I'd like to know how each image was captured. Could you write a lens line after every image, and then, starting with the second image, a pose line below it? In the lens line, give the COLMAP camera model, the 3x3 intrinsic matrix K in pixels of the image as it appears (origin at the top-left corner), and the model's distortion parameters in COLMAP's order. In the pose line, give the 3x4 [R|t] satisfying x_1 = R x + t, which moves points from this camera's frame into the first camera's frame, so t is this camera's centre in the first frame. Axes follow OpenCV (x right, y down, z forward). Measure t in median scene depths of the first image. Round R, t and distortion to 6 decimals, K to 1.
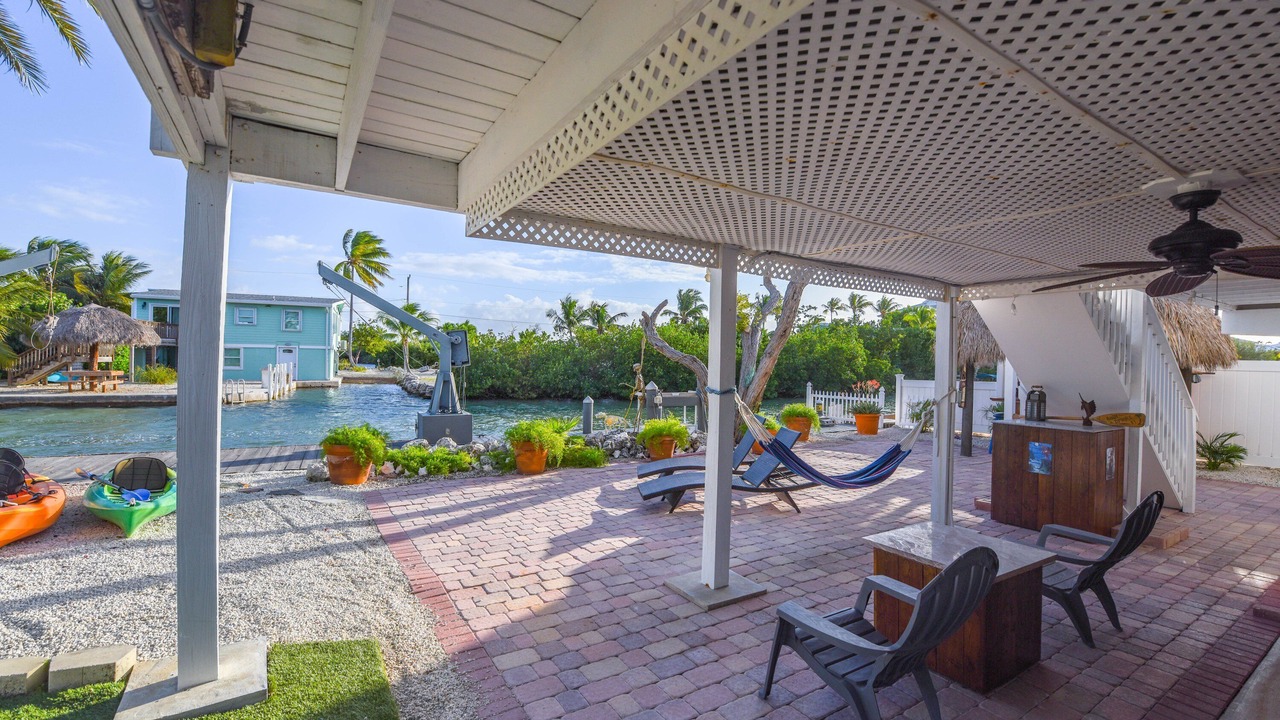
lens RADIAL K [[553.9, 0, 642.7], [0, 553.9, 365.6], [0, 0, 1]] dist [-0.003482, -0.009439]
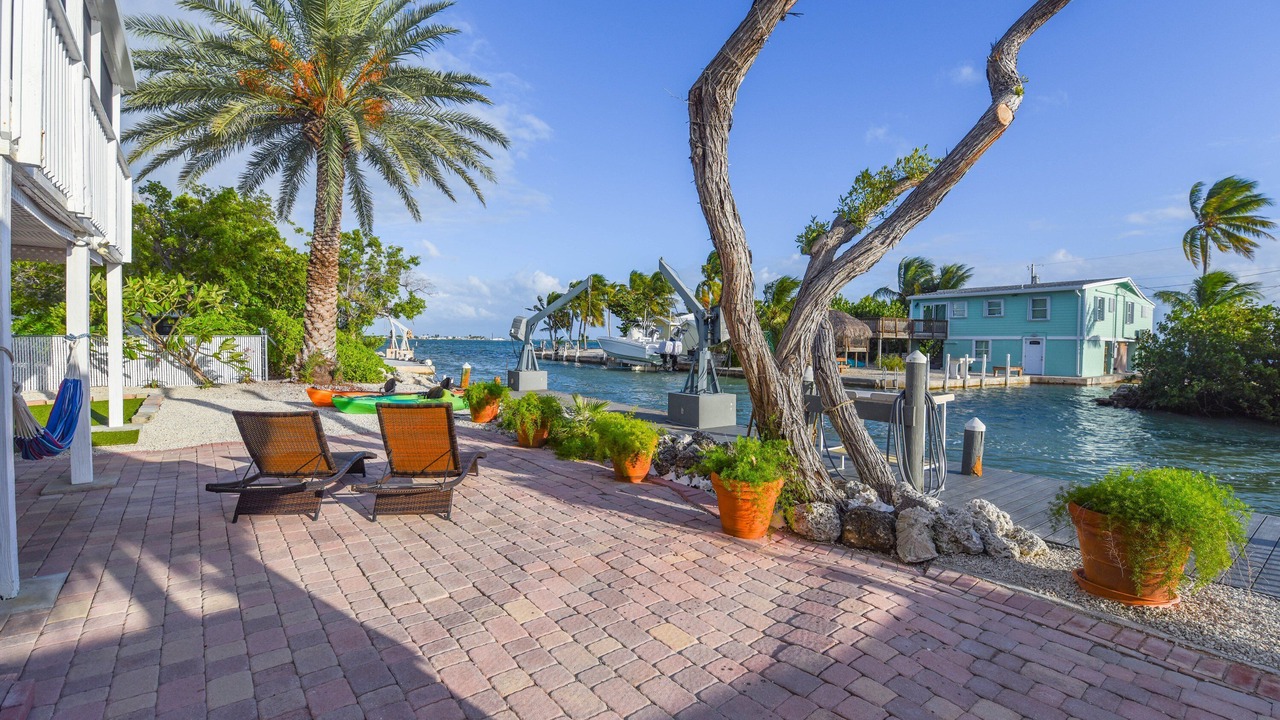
lens RADIAL K [[553.9, 0, 642.1], [0, 553.9, 353.4], [0, 0, 1]] dist [-0.003482, -0.009439]
pose [[0.112724, 0.003063, -0.993622, 0.297244], [-0.023192, 0.999731, 0.000450, 0.009679], [0.993356, 0.022994, 0.112764, 0.406578]]
